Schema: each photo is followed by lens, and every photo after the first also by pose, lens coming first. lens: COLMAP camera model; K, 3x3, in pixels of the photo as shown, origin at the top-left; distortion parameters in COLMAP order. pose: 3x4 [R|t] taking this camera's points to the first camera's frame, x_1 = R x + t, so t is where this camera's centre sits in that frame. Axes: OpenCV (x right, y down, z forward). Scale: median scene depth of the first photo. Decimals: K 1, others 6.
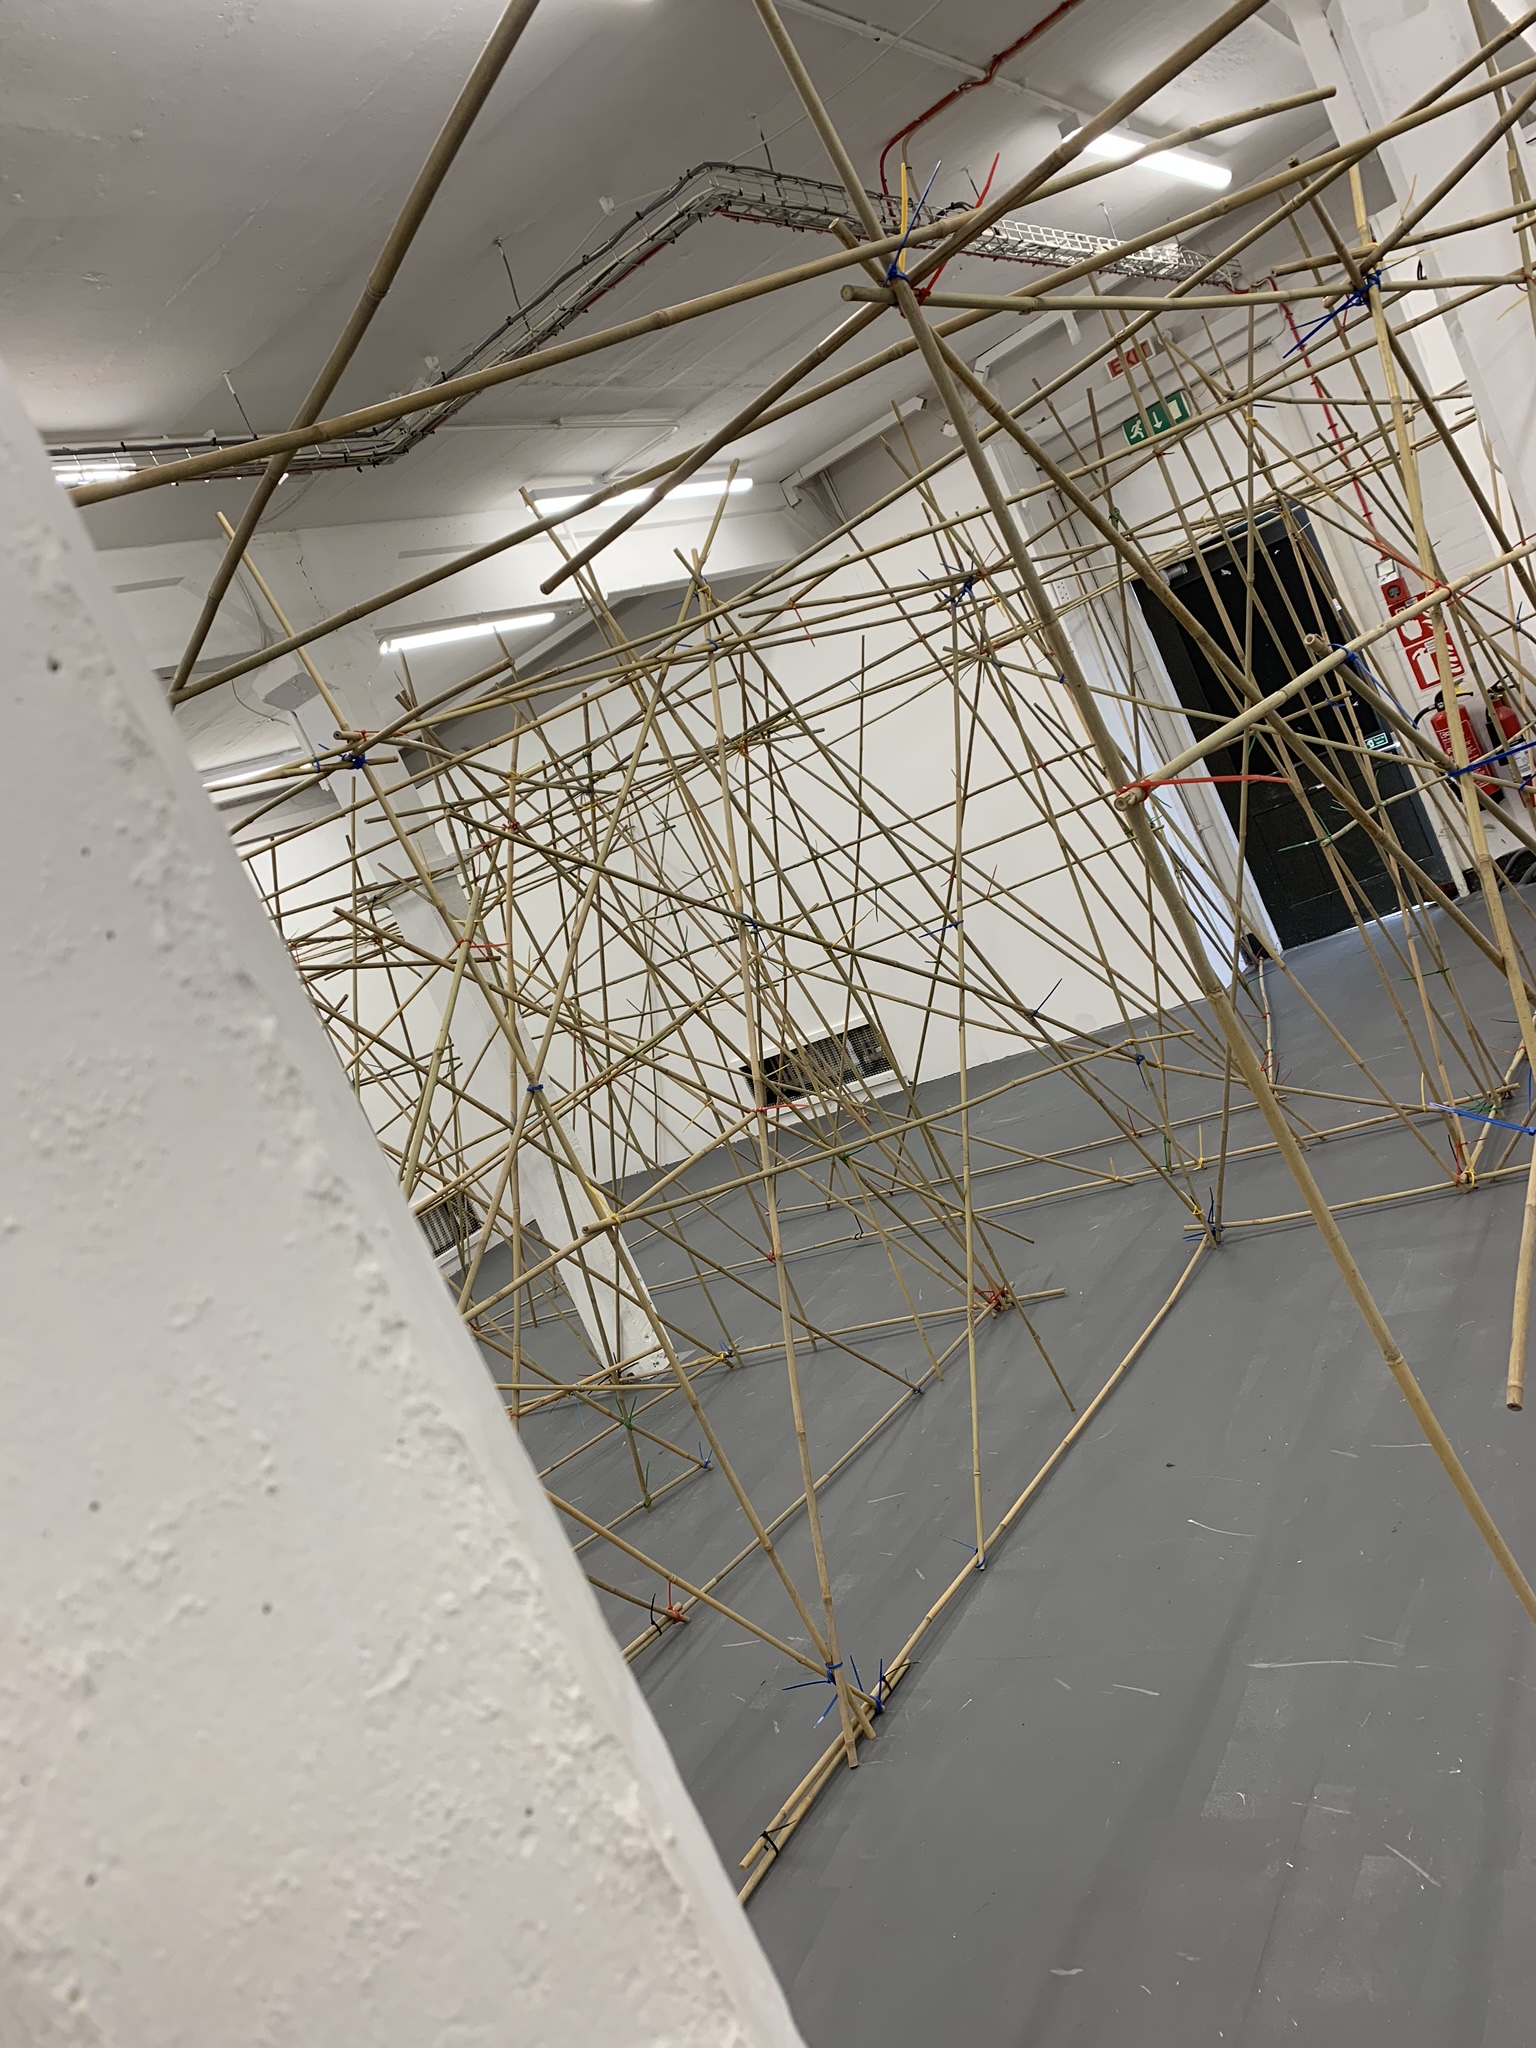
lens RADIAL K [[1570.8, 0, 763.7], [0, 1570.8, 1022.6], [0, 0, 1]] dist [0.060166, -0.069190]
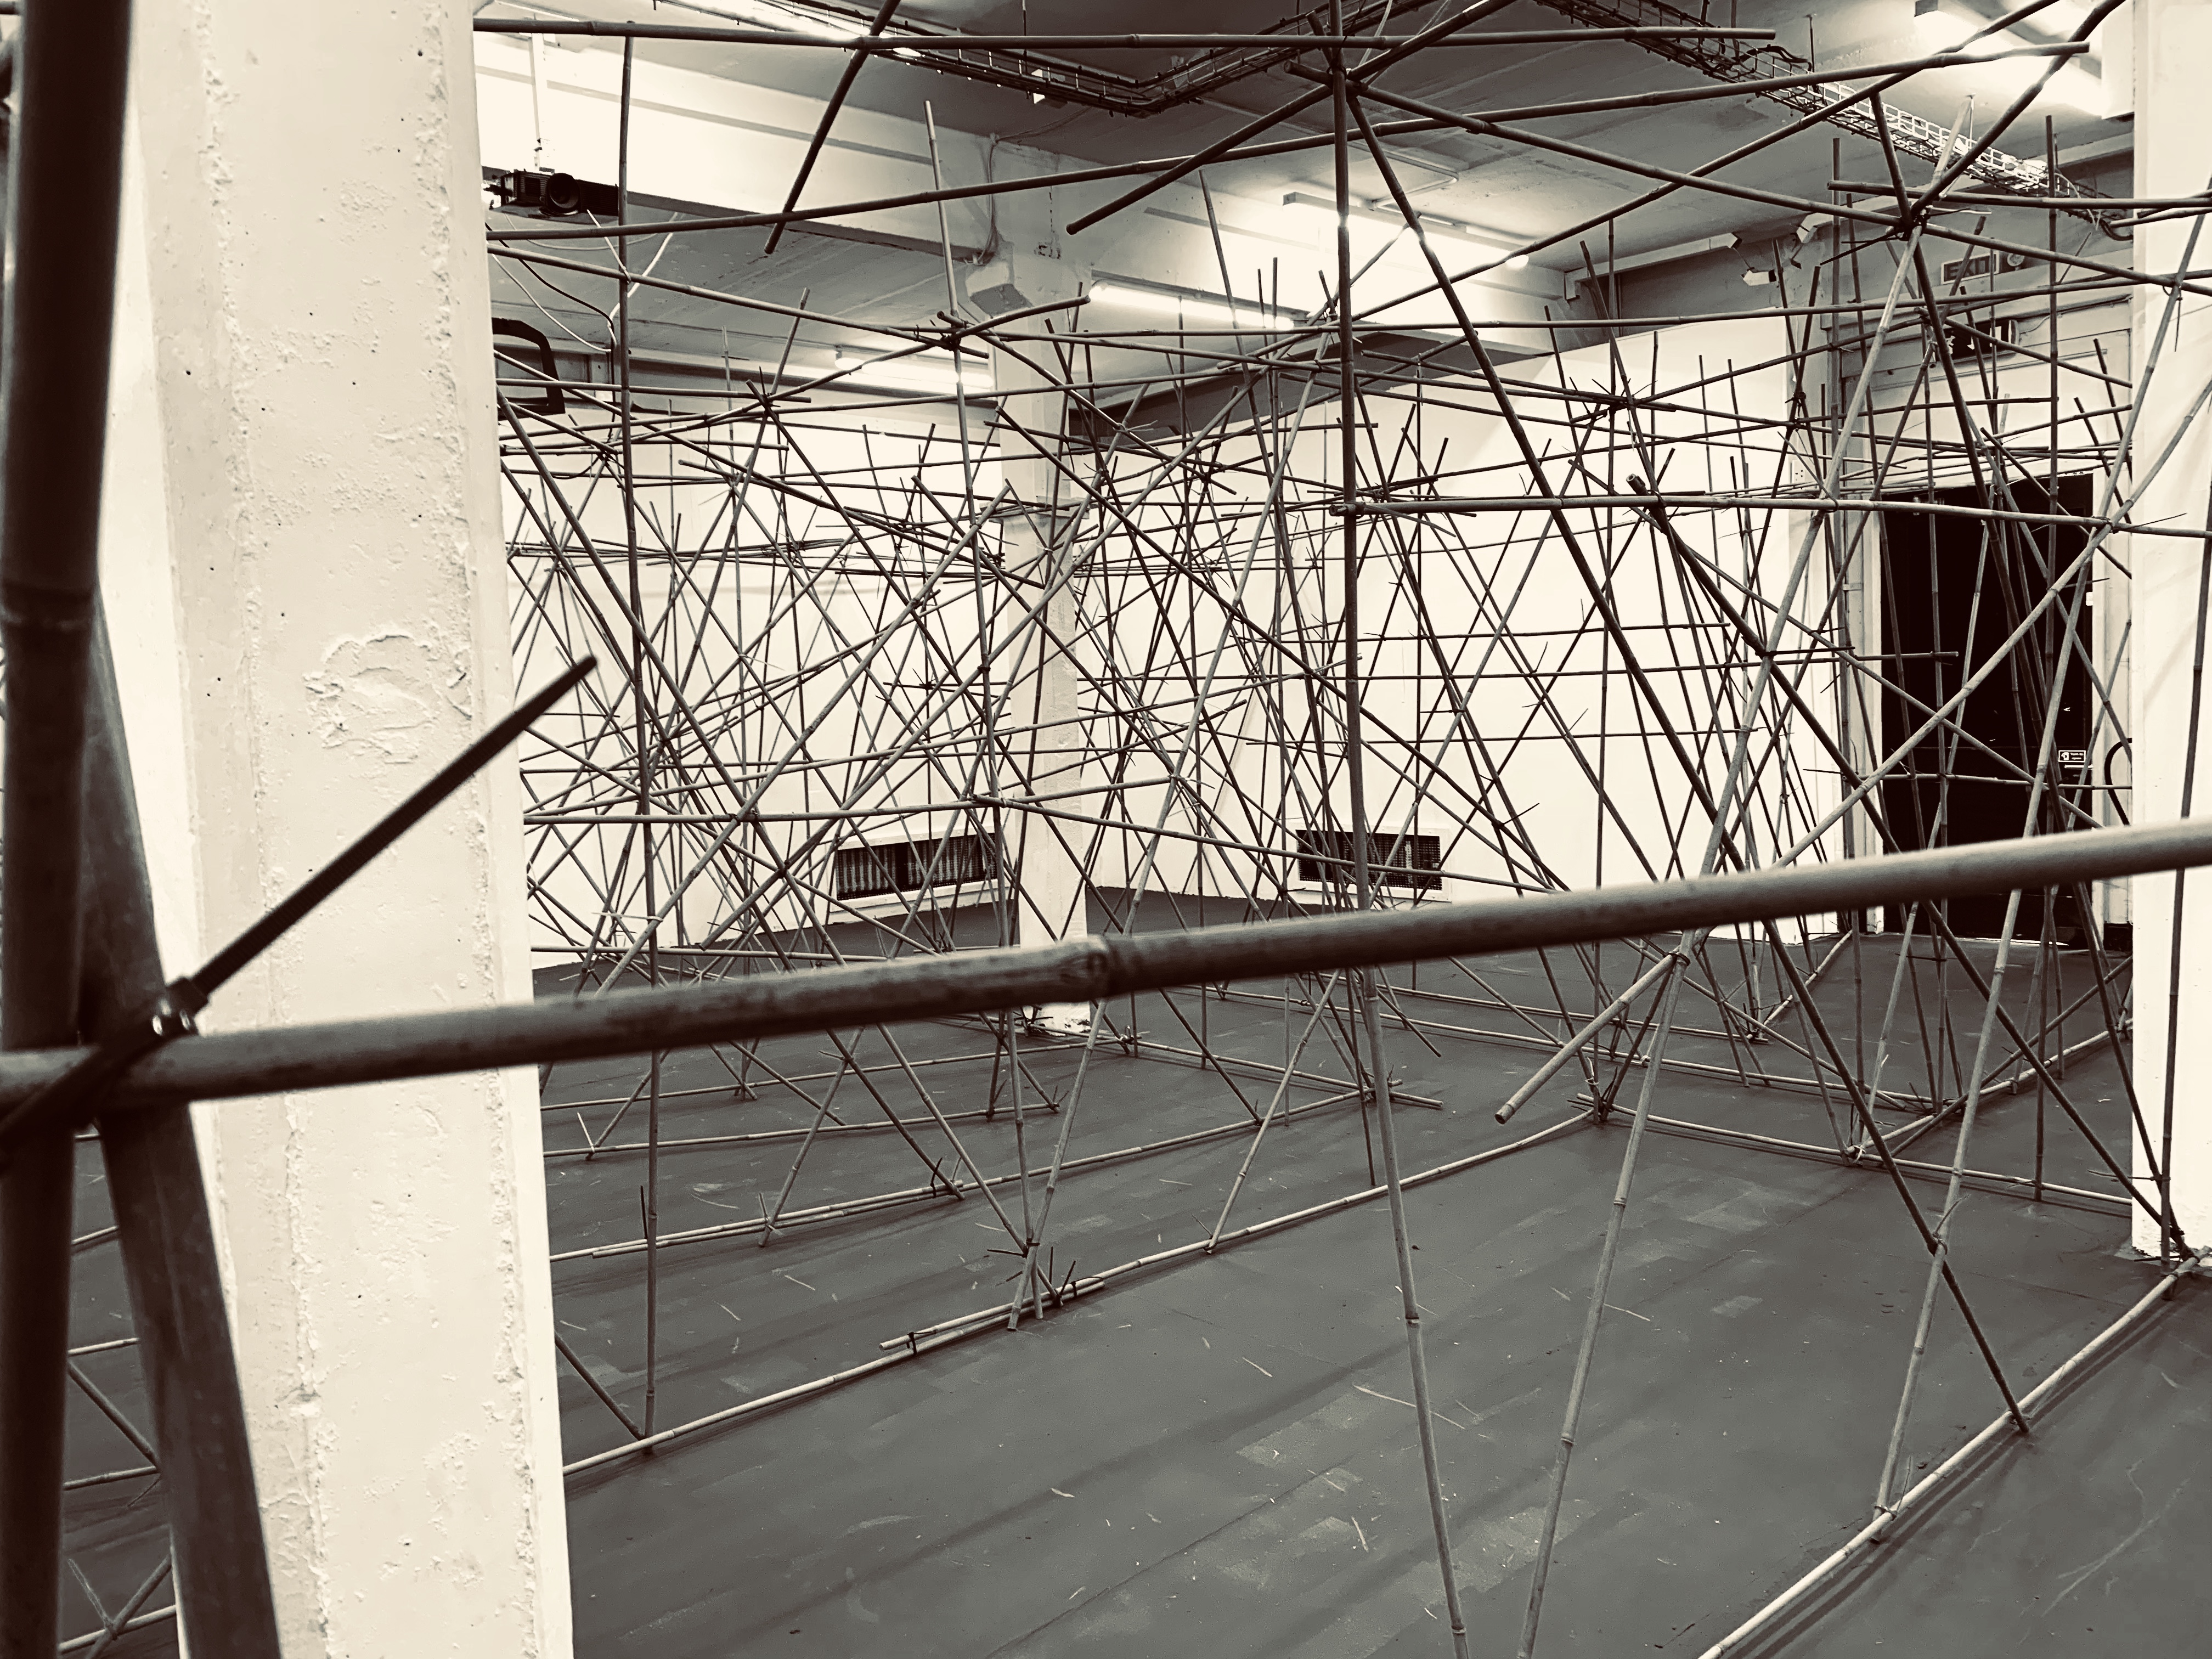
lens RADIAL K [[1696.6, 0, 1085.3], [0, 1696.6, 827.4], [0, 0, 1]] dist [0.060166, -0.069190]
pose [[0.902015, 0.390040, -0.185034, 0.122783], [-0.385360, 0.920672, 0.062142, 0.028076], [0.194593, 0.015252, 0.980765, -0.123455]]
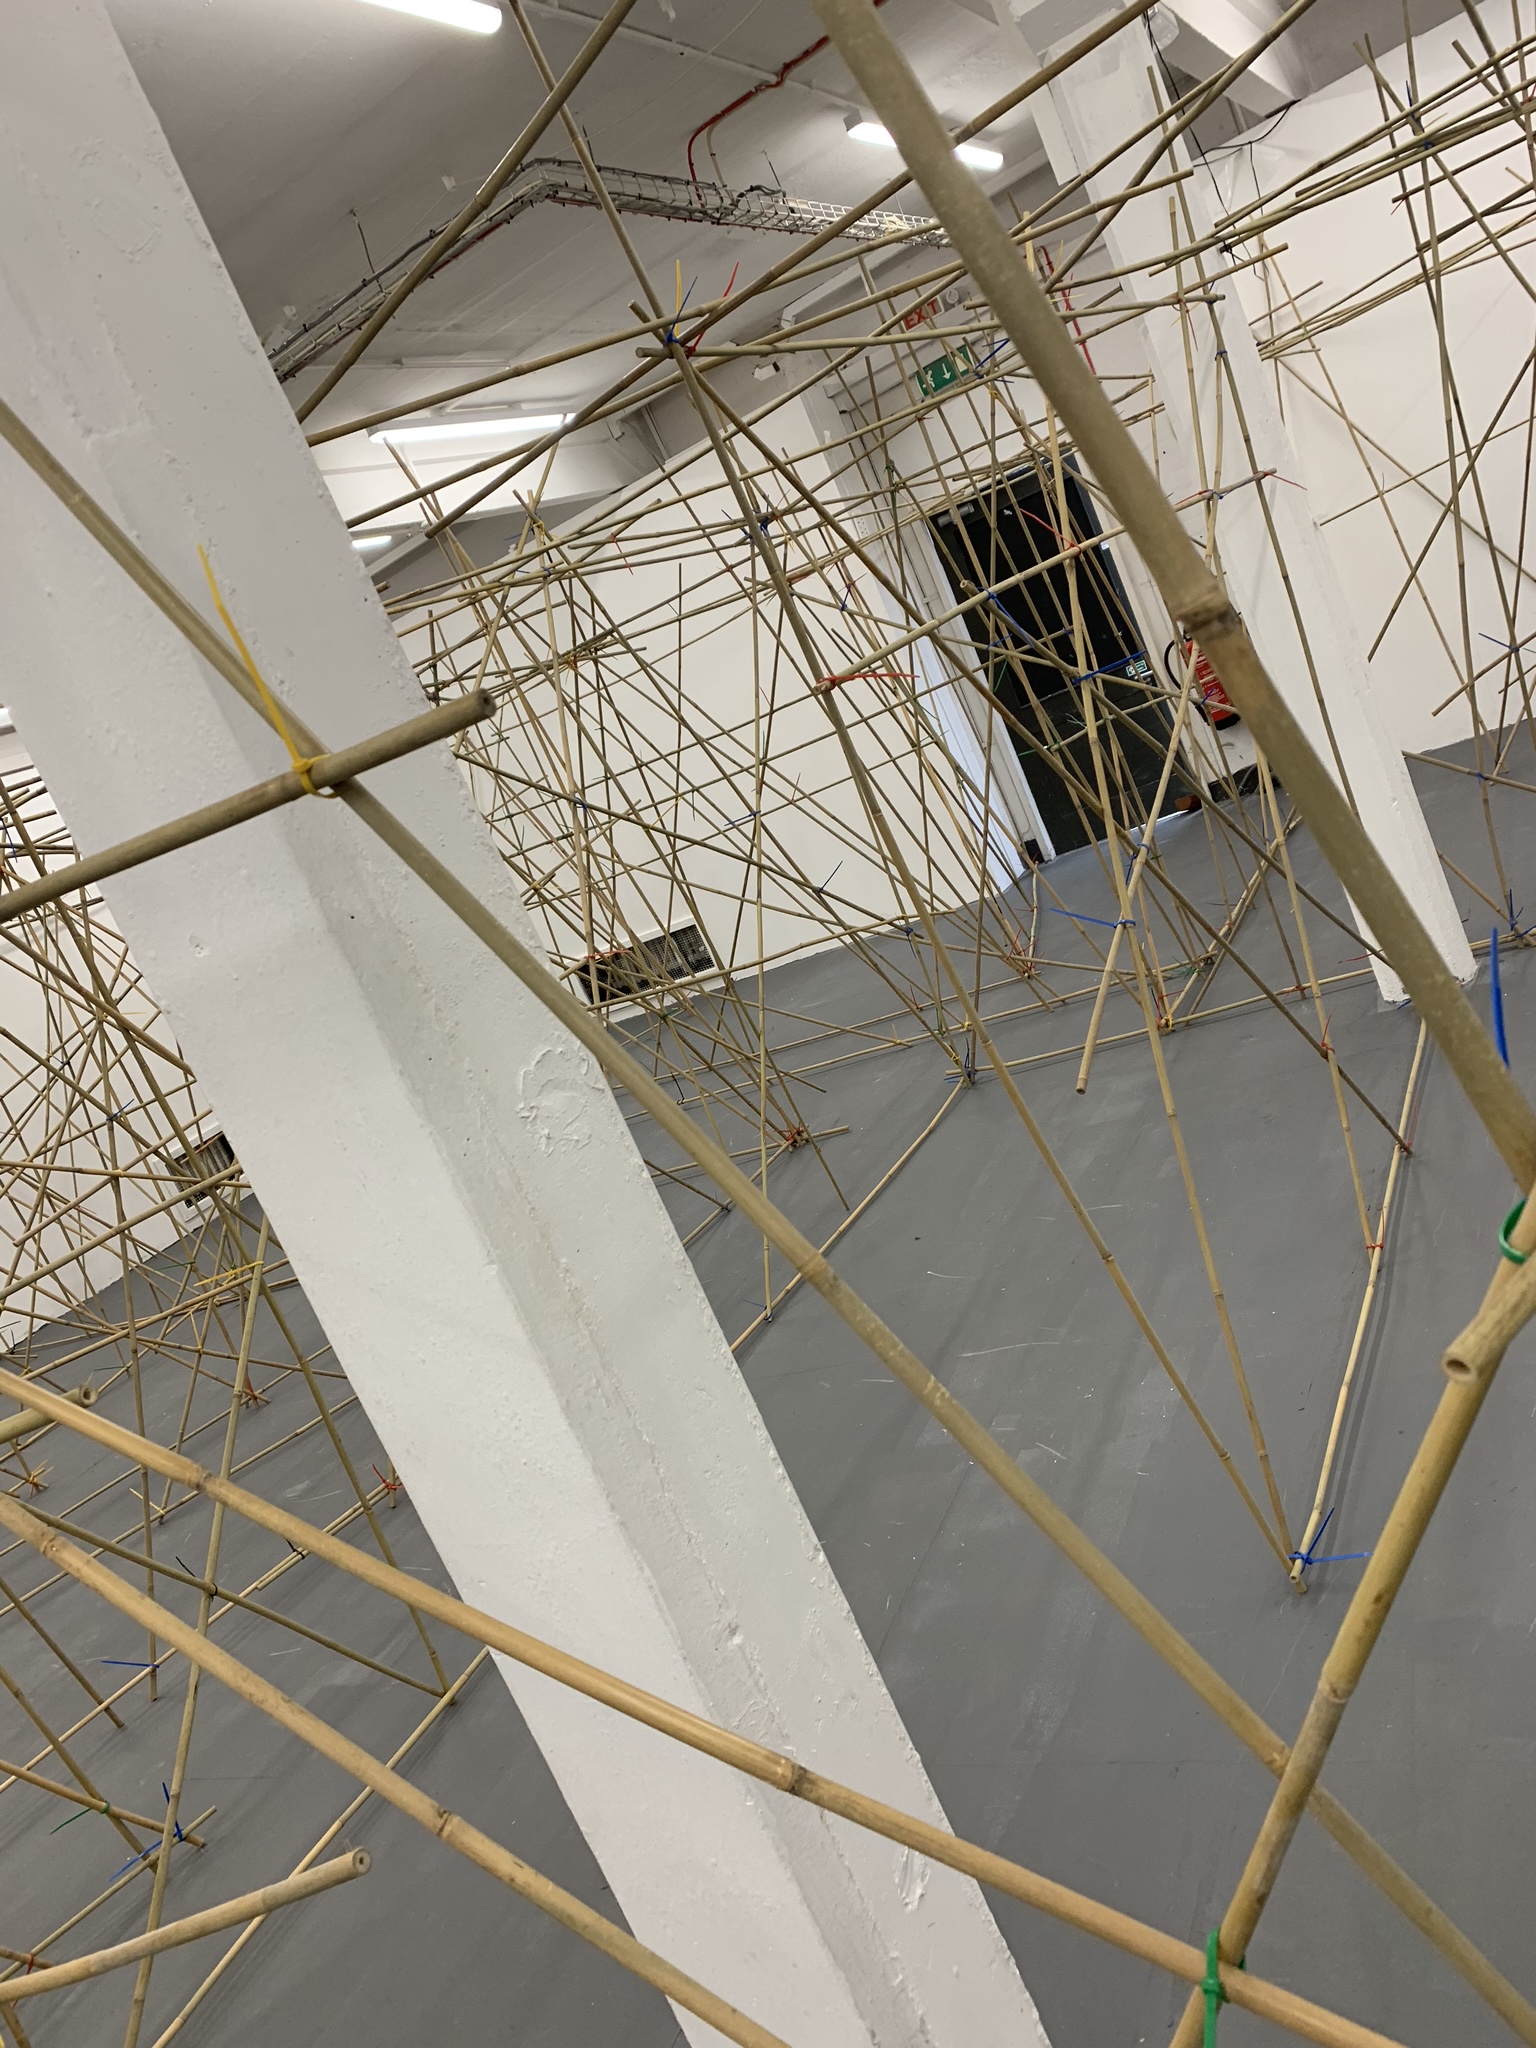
lens RADIAL K [[1570.8, 0, 751.9], [0, 1570.8, 1015.7], [0, 0, 1]] dist [0.060166, -0.069190]
pose [[0.995062, -0.007156, 0.098999, 0.001238], [0.002992, 0.999107, 0.042142, 0.037013], [-0.099212, -0.041638, 0.994195, -0.175589]]
